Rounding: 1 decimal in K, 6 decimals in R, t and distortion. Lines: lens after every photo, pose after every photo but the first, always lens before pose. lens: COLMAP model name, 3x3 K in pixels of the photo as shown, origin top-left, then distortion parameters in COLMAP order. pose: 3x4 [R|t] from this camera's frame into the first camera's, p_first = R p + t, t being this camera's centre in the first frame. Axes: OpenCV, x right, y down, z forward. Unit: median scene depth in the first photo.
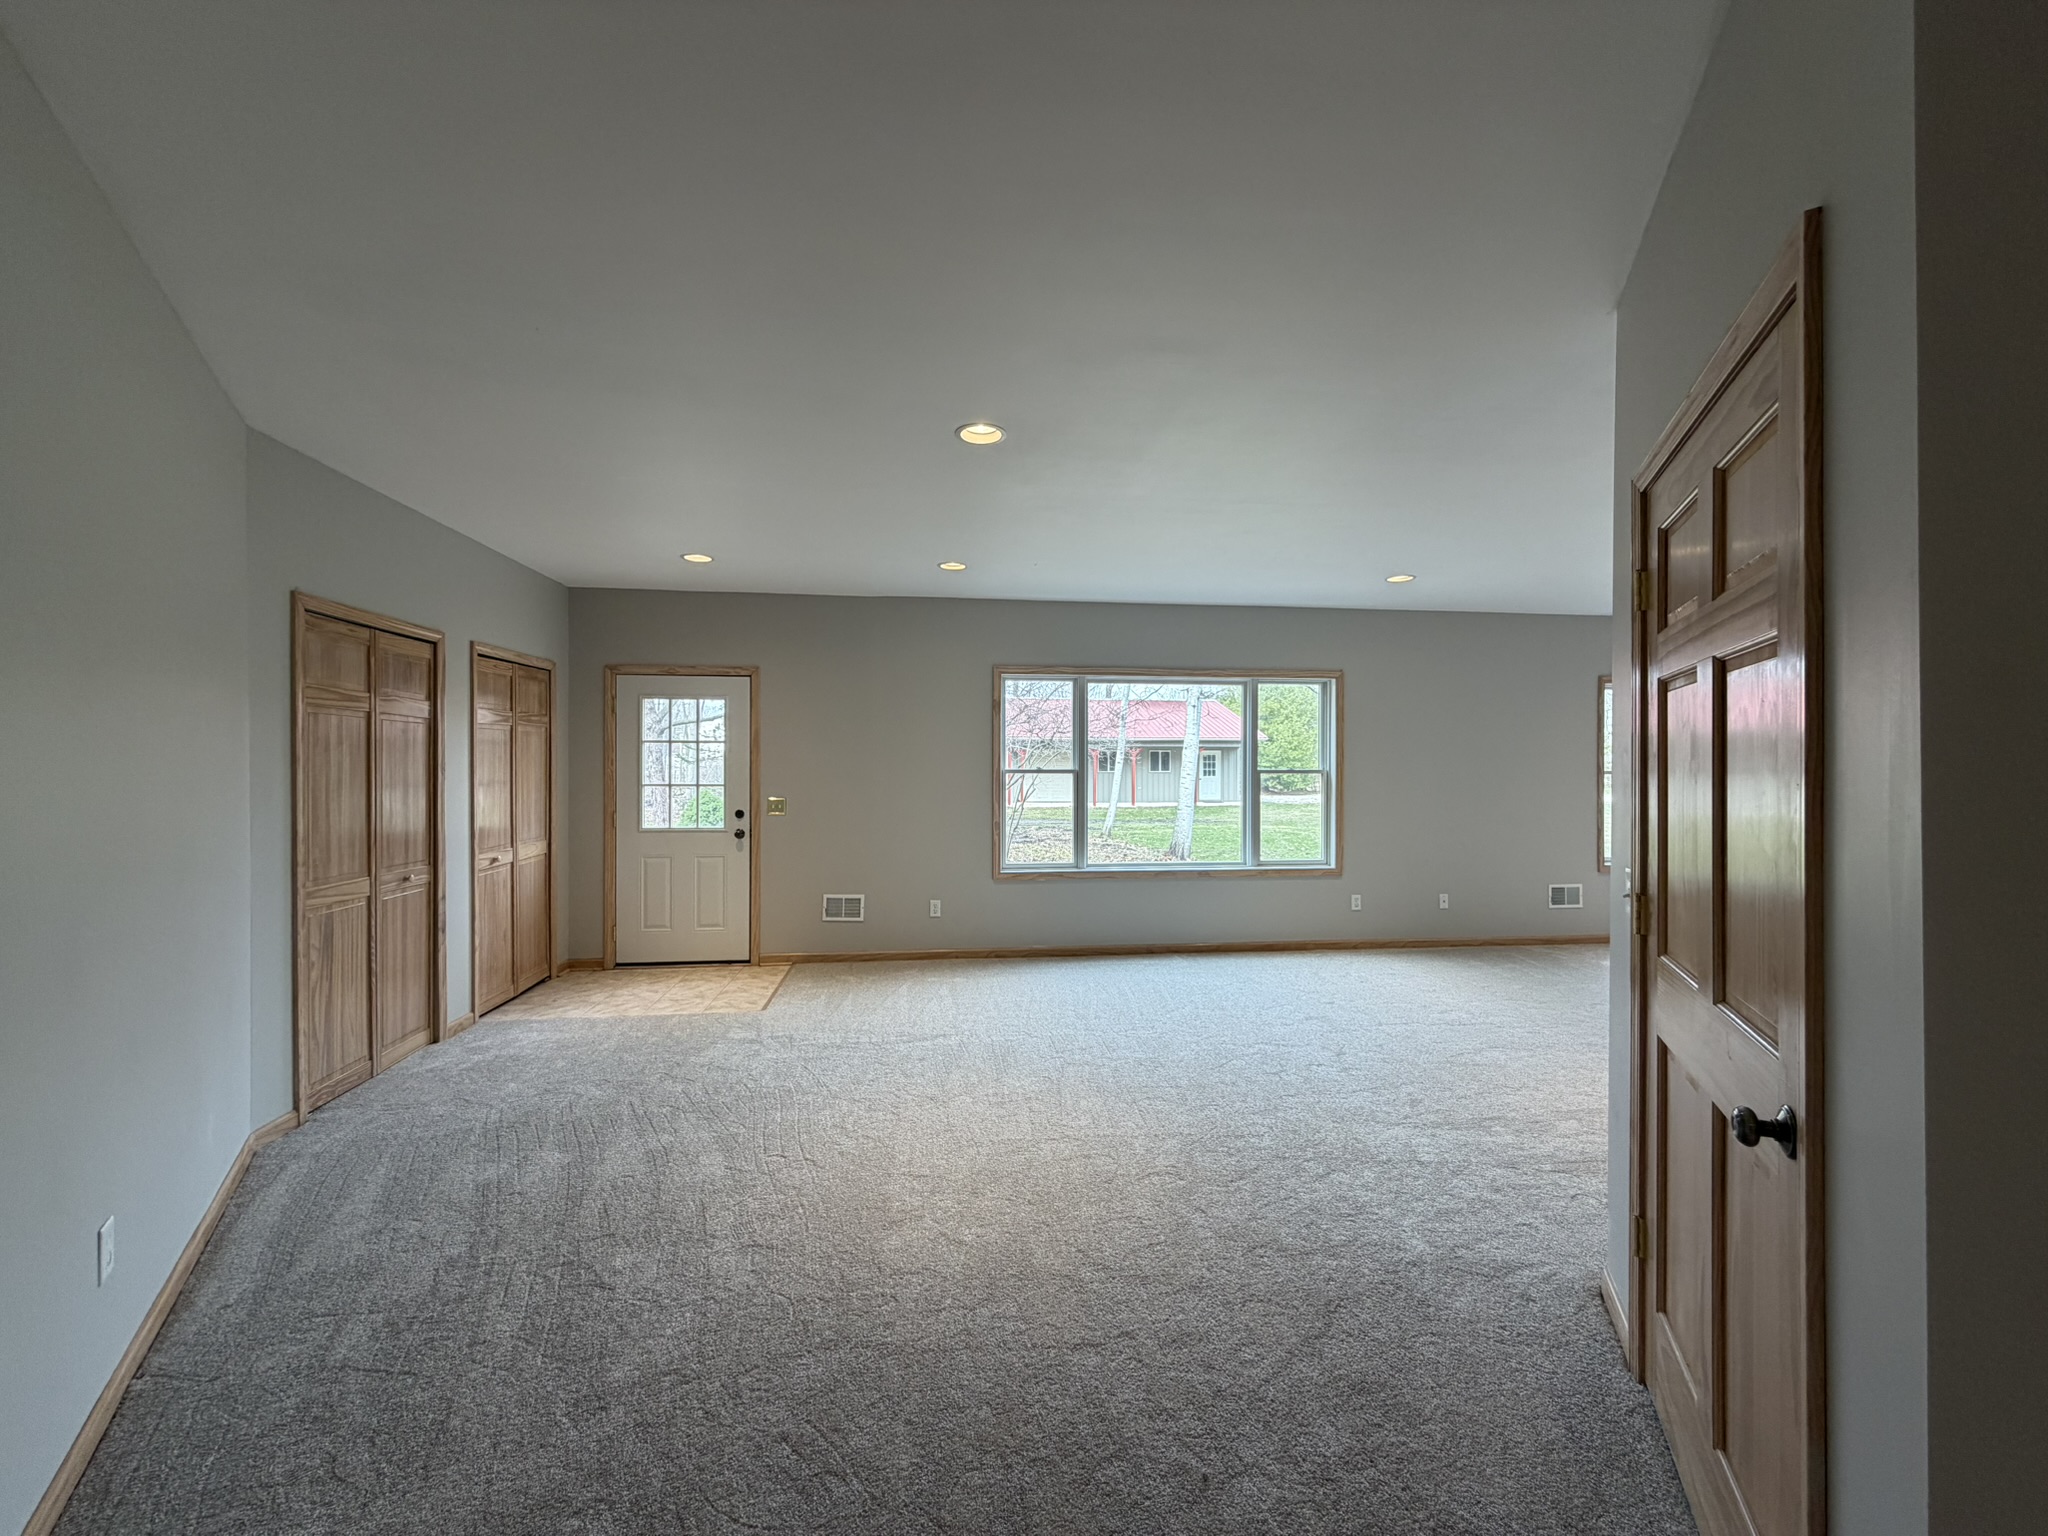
lens RADIAL K [[814.9, 0, 1024.0], [0, 814.9, 768.0], [0, 0, 1]] dist [-0.000500, 0.000287]
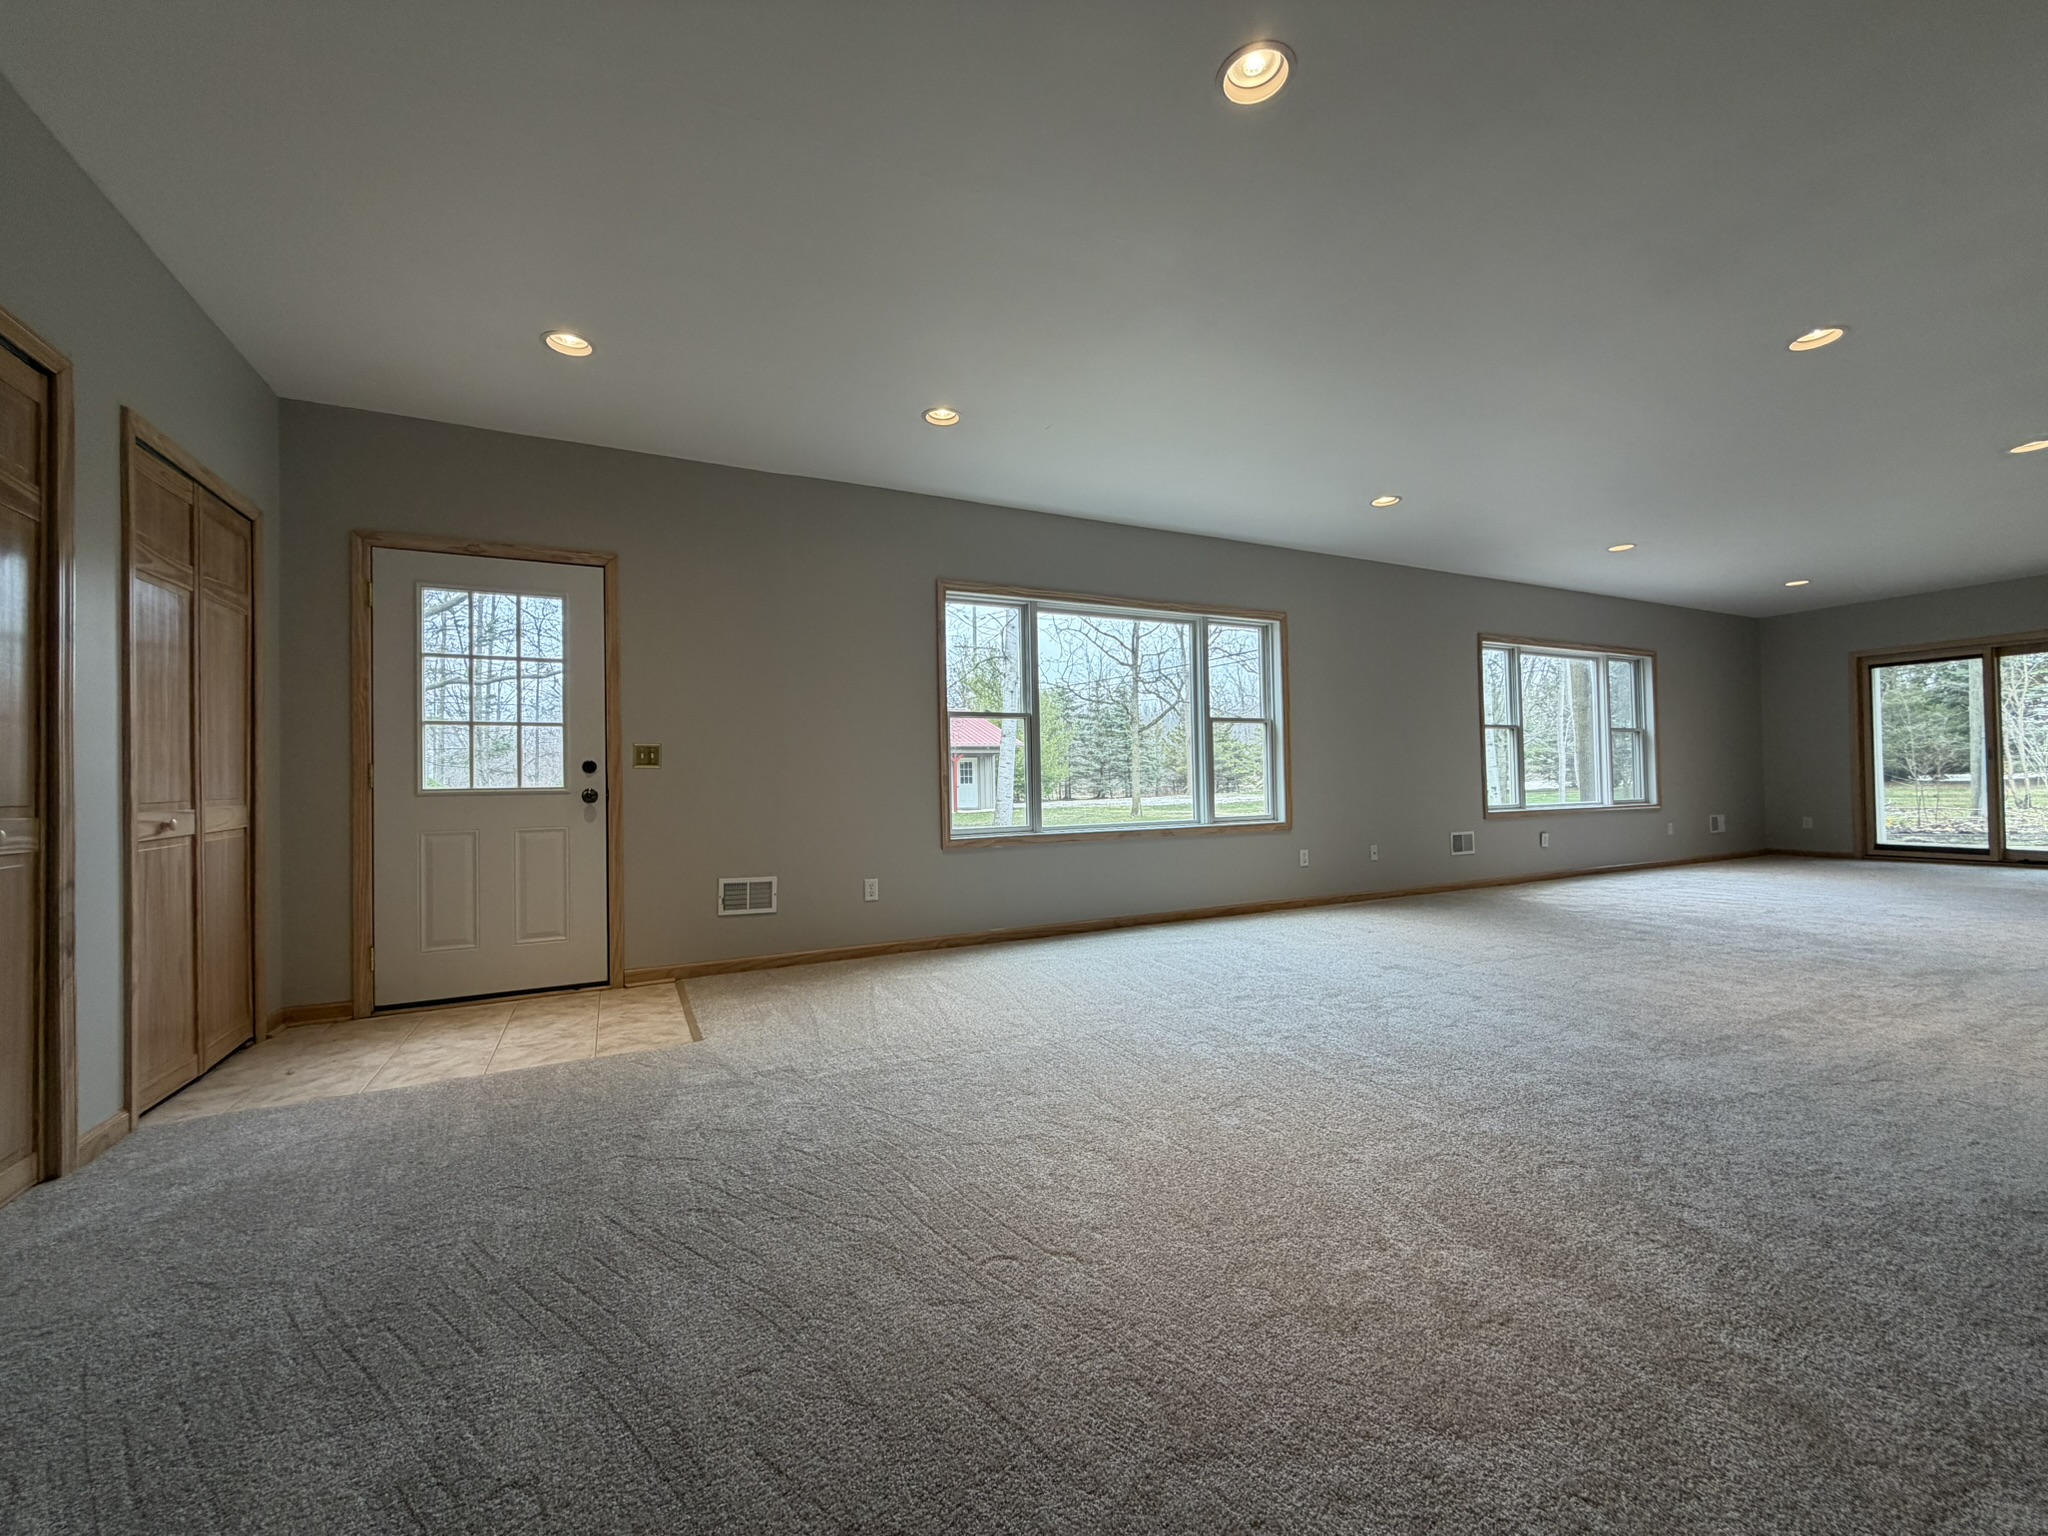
lens RADIAL K [[814.9, 0, 1024.0], [0, 814.9, 768.0], [0, 0, 1]] dist [-0.000500, 0.000287]
pose [[0.942299, -0.014878, 0.334441, -0.241216], [0.023109, 0.999520, -0.020648, 0.082218], [-0.333973, 0.027185, 0.942191, 0.243929]]
